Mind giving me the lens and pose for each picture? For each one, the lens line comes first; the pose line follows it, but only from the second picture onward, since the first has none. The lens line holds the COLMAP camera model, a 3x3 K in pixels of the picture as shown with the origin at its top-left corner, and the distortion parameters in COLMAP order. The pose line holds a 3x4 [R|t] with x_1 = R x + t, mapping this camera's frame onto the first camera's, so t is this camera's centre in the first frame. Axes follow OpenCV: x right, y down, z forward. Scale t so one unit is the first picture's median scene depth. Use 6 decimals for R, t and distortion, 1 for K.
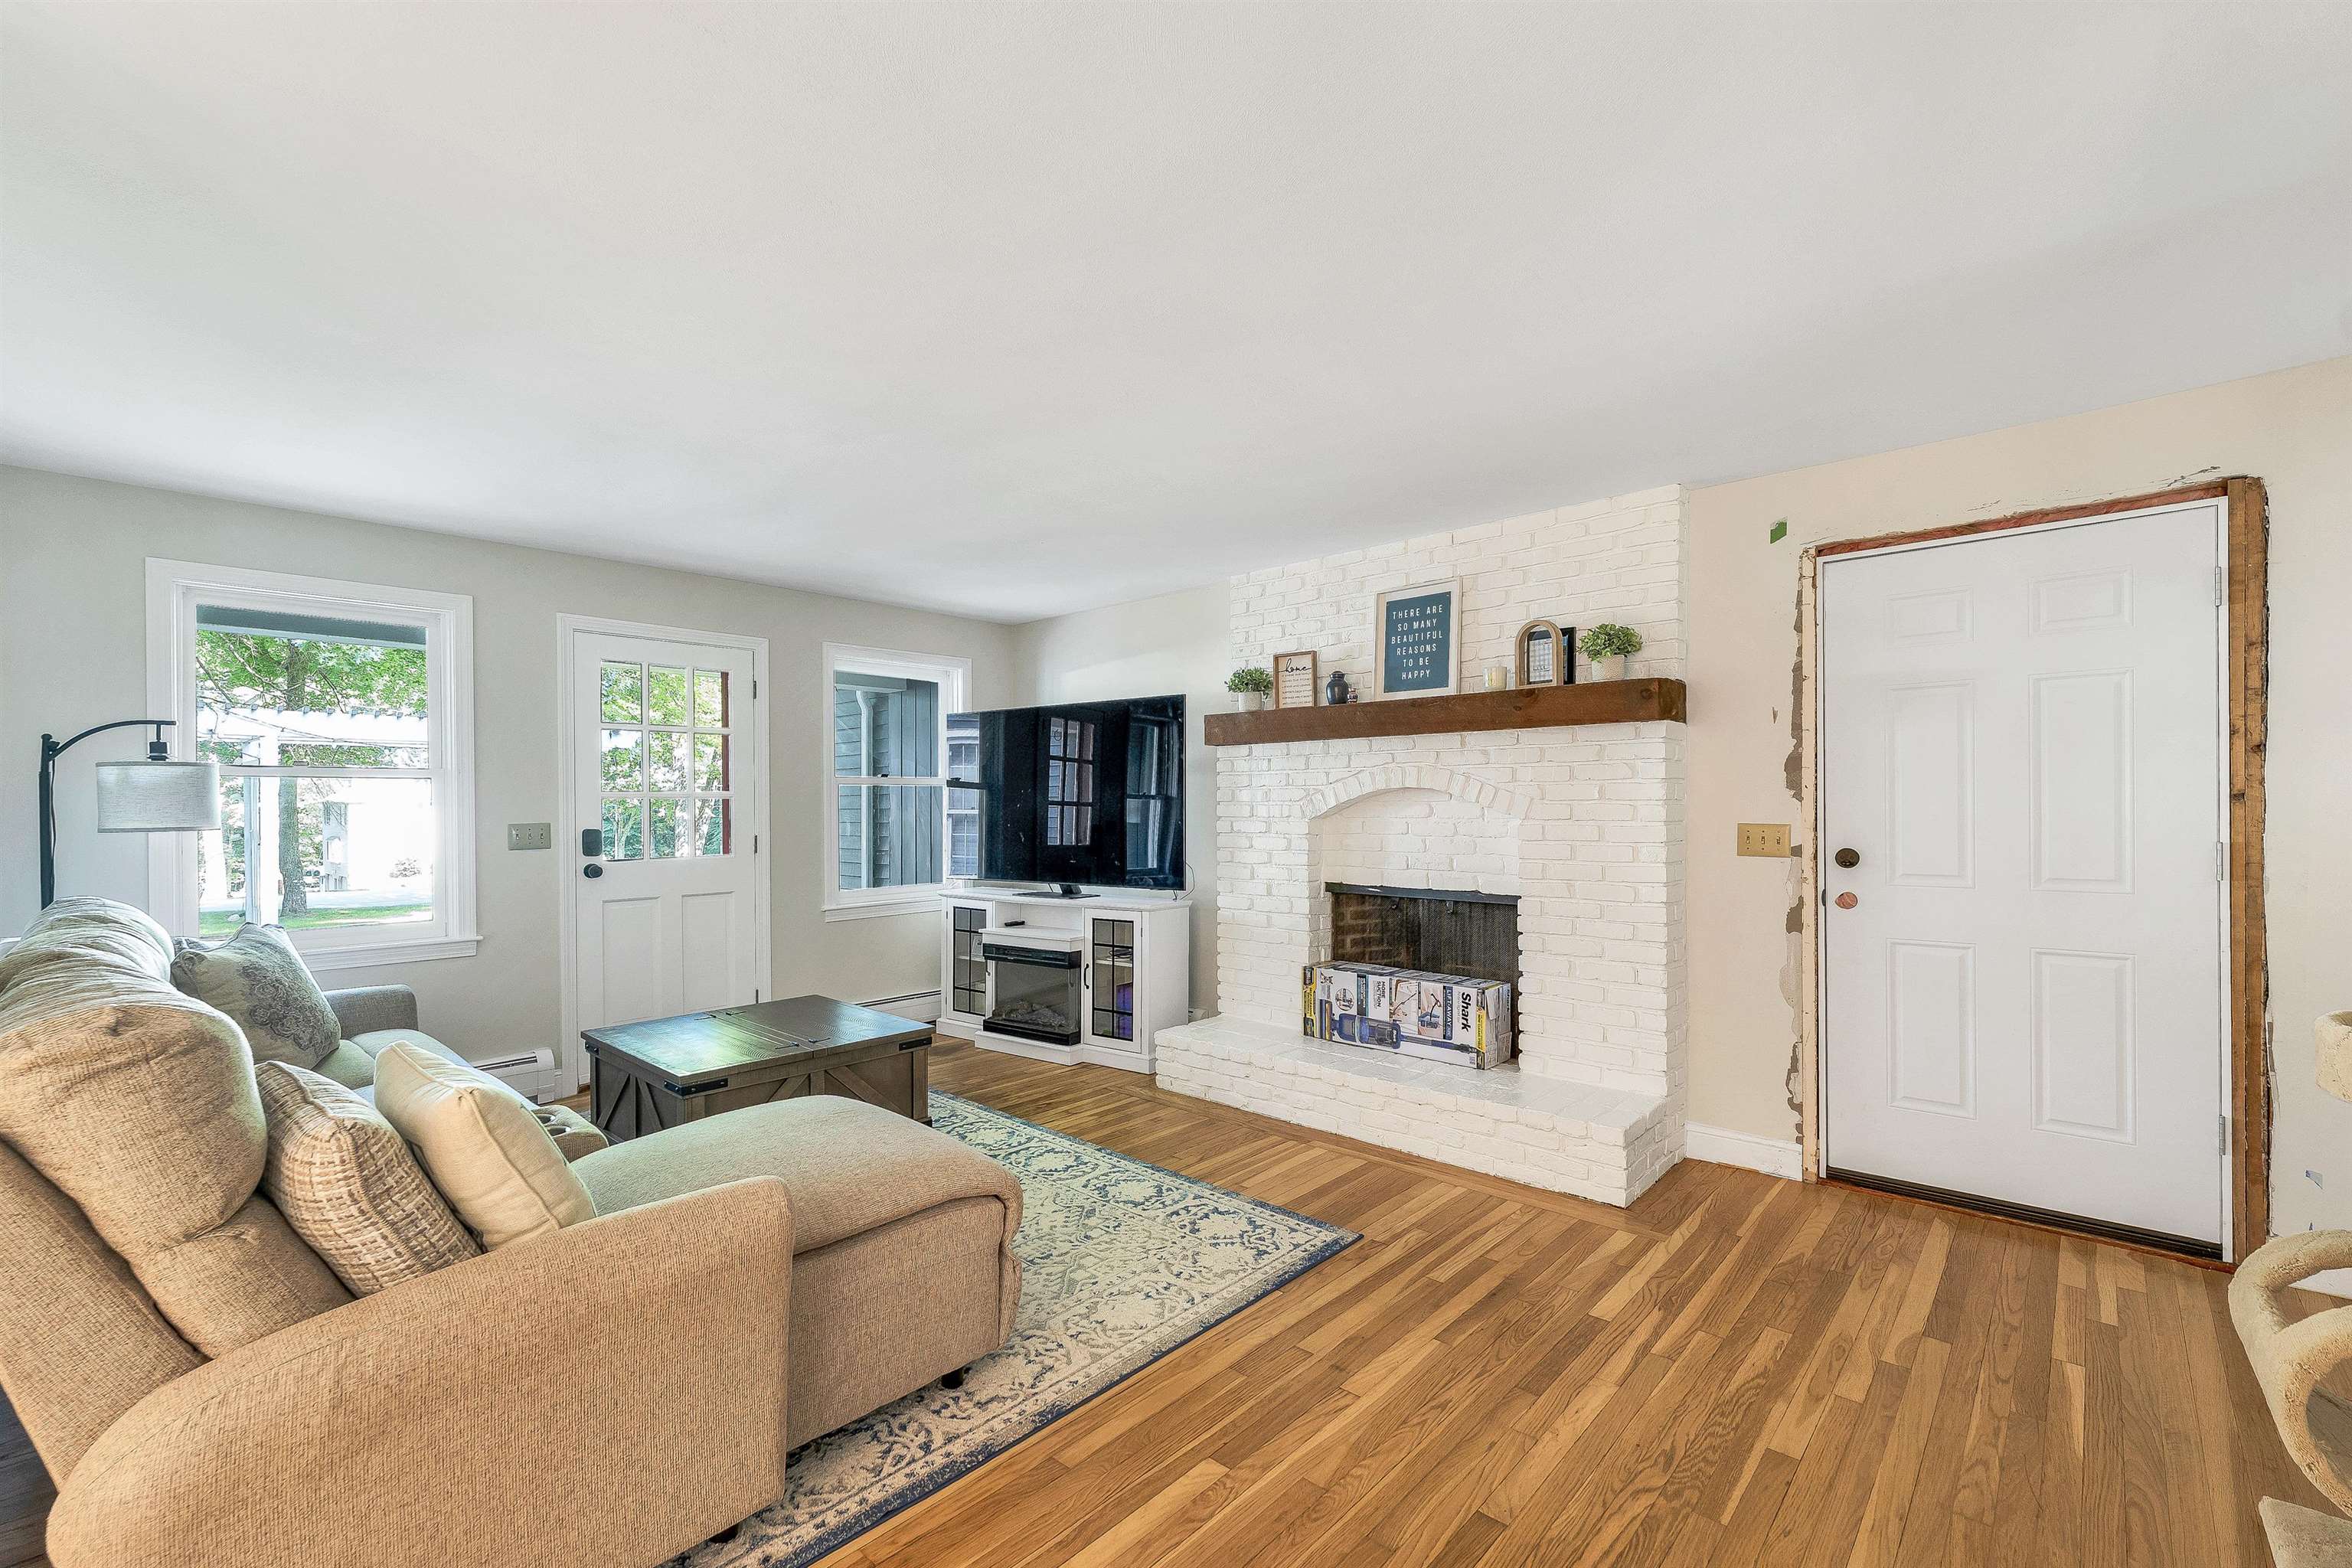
lens RADIAL K [[1005.7, 0, 1172.1], [0, 1005.7, 808.9], [0, 0, 1]] dist [0.005561, -0.001821]
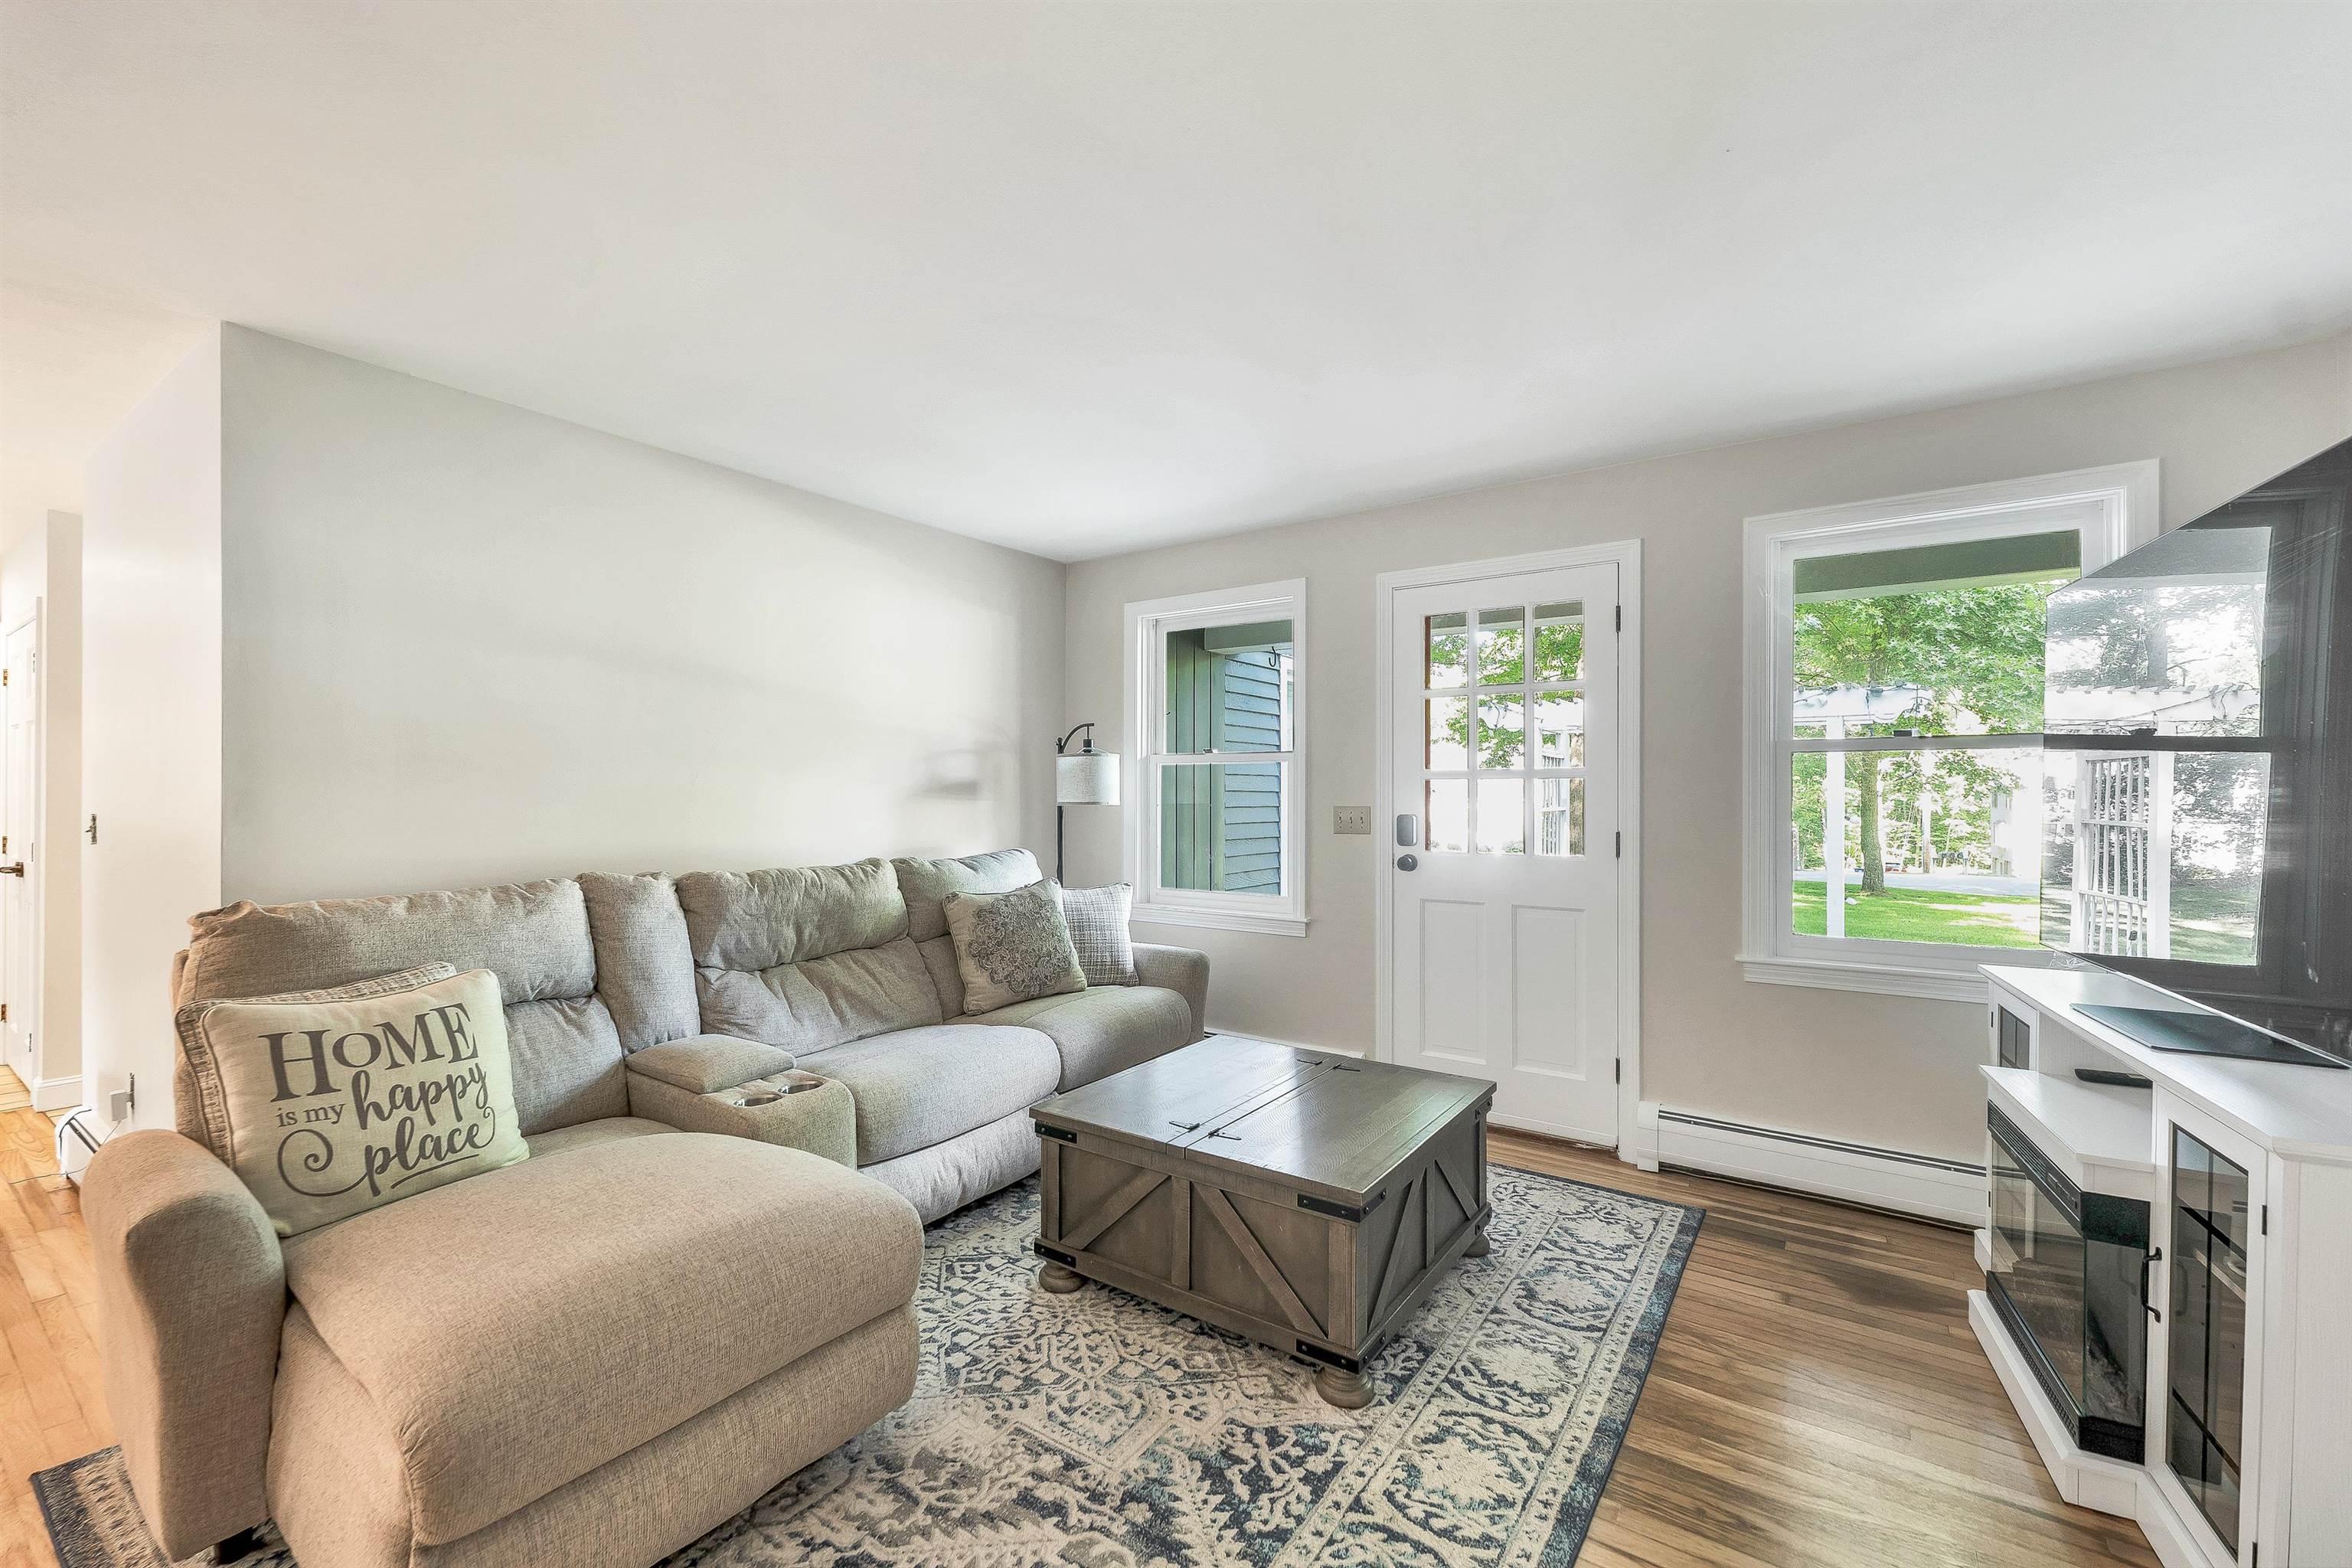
lens RADIAL K [[962.9, 0, 1169.9], [0, 962.9, 800.3], [0, 0, 1]] dist [0.001076, -0.000041]
pose [[0.133680, 0.017215, -0.990875, 0.250540], [-0.010351, 0.999819, 0.015974, -0.004310], [0.990970, 0.008121, 0.133834, 0.787909]]
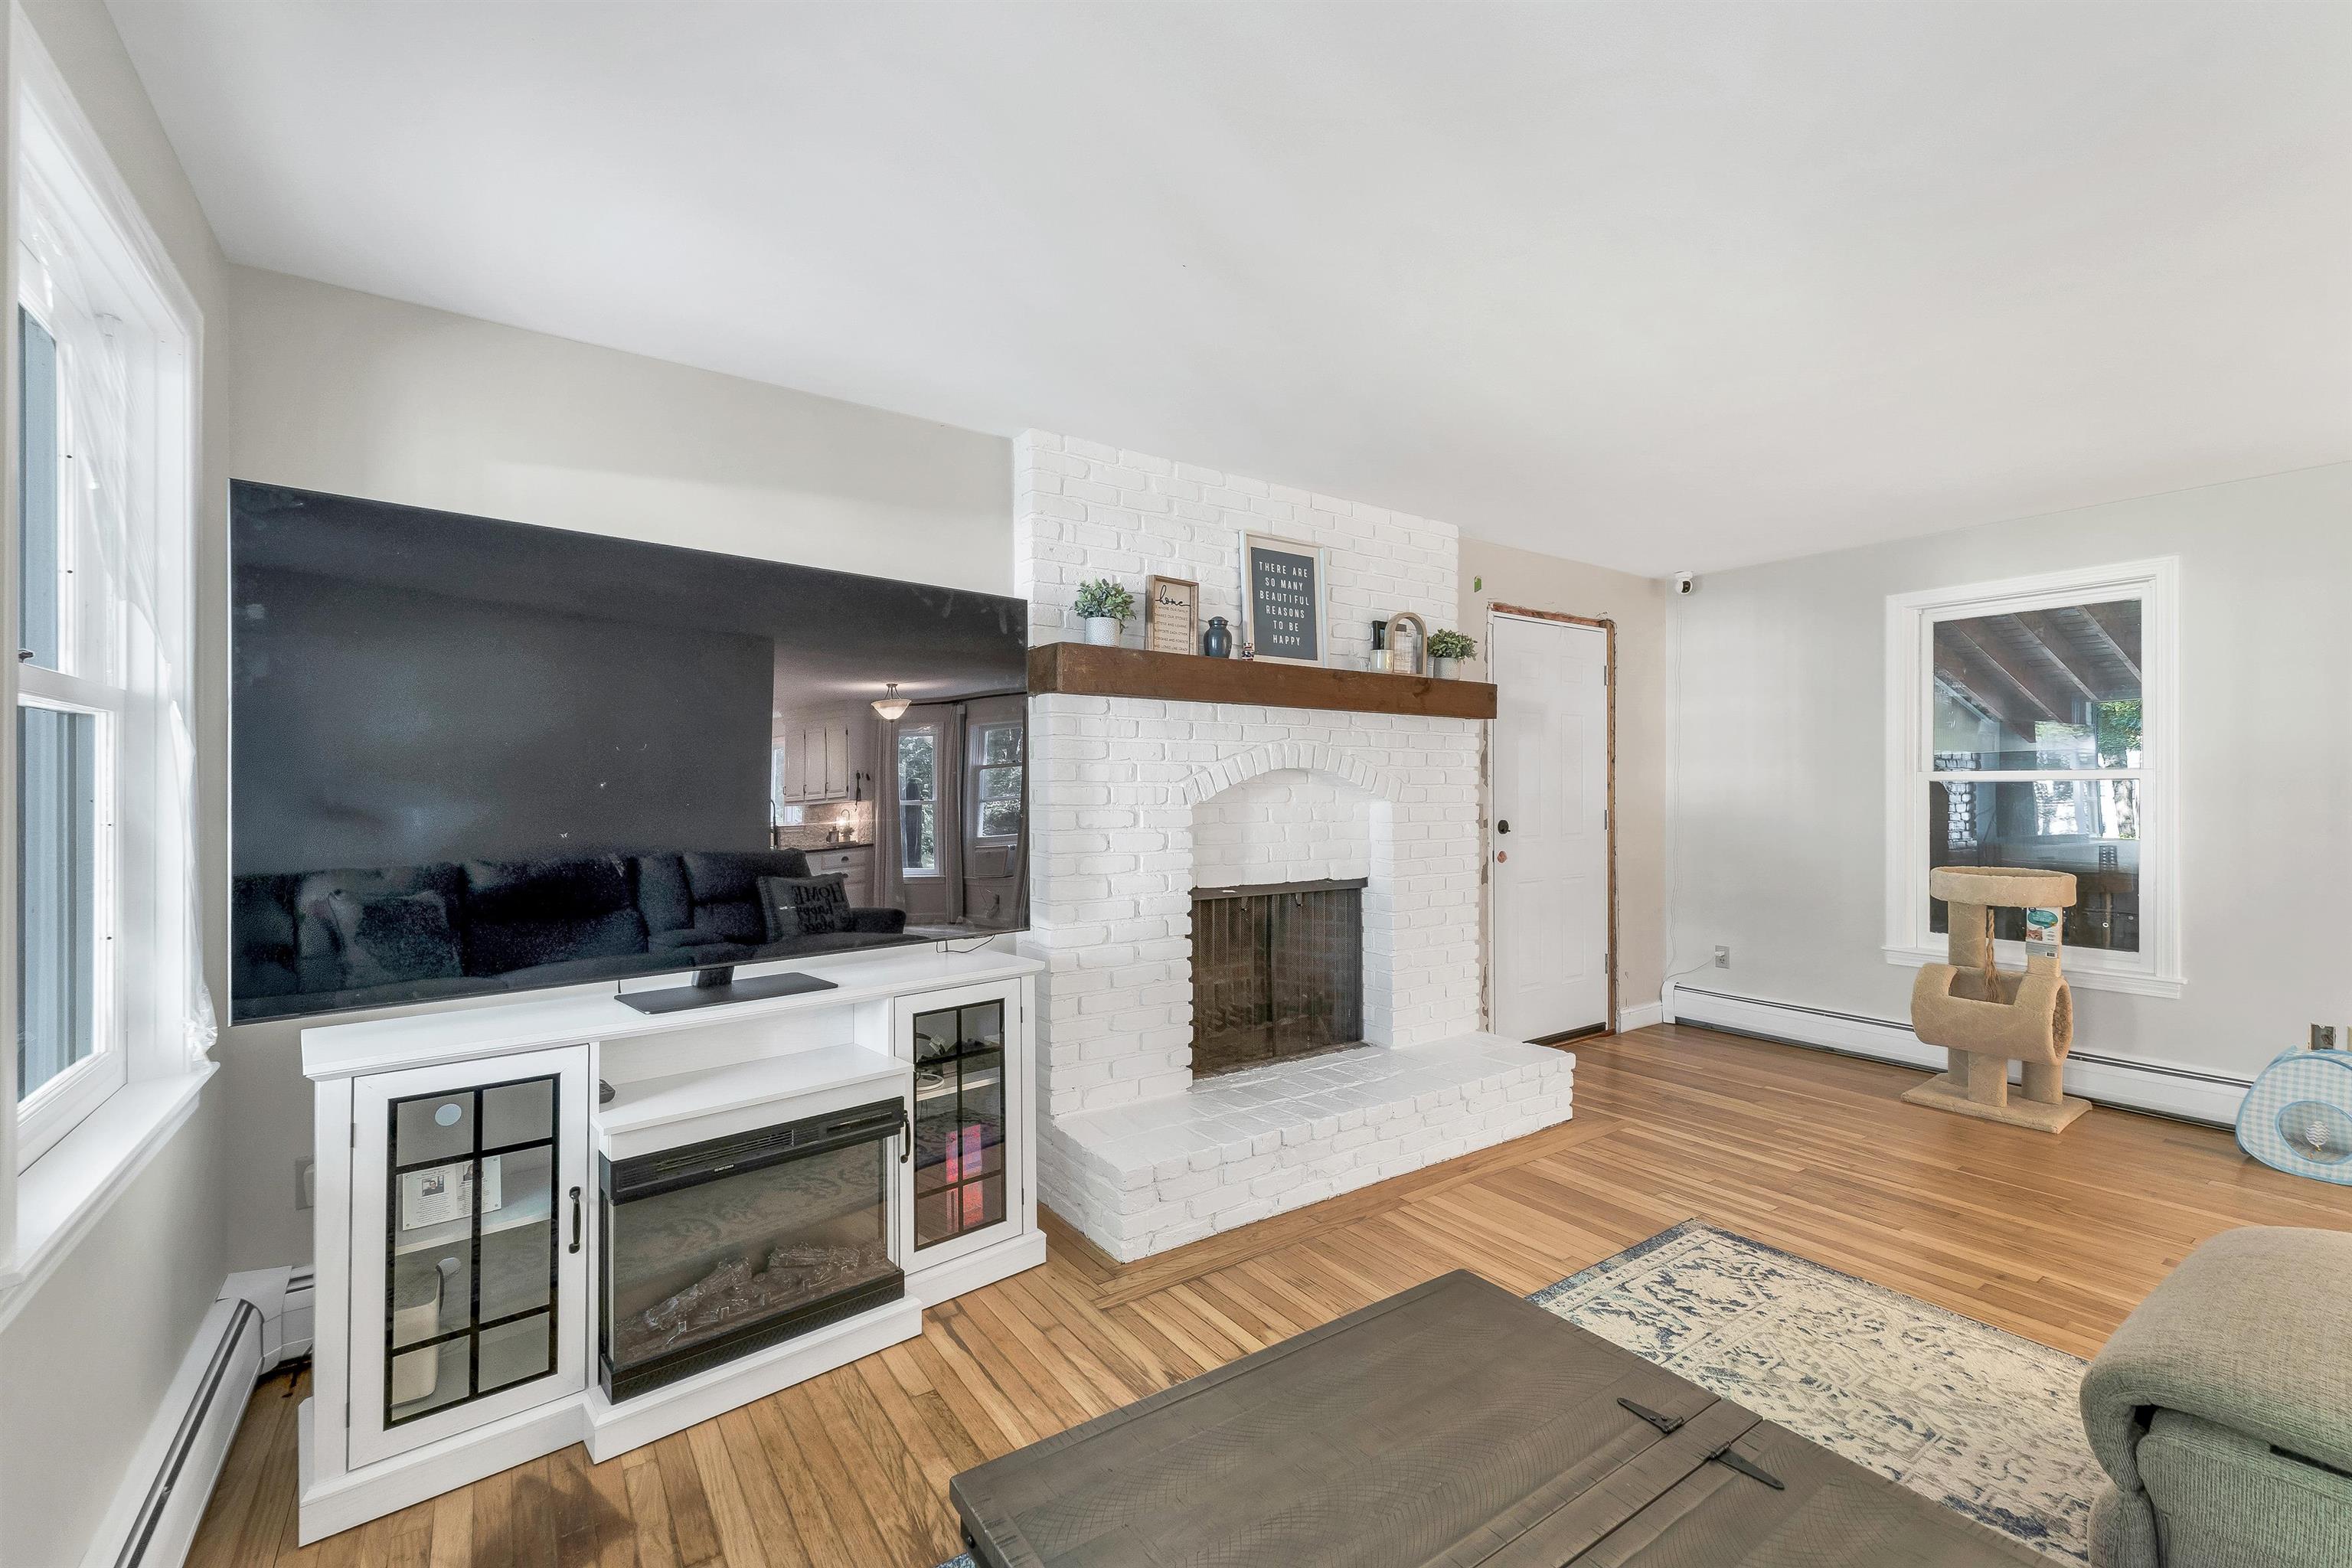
lens RADIAL K [[1005.7, 0, 1172.2], [0, 1005.7, 772.9], [0, 0, 1]] dist [0.005561, -0.001821]
pose [[0.204324, 0.018084, 0.978736, -0.688490], [0.000358, 0.999828, -0.018549, -0.000807], [-0.978903, 0.004140, 0.204282, 0.989213]]
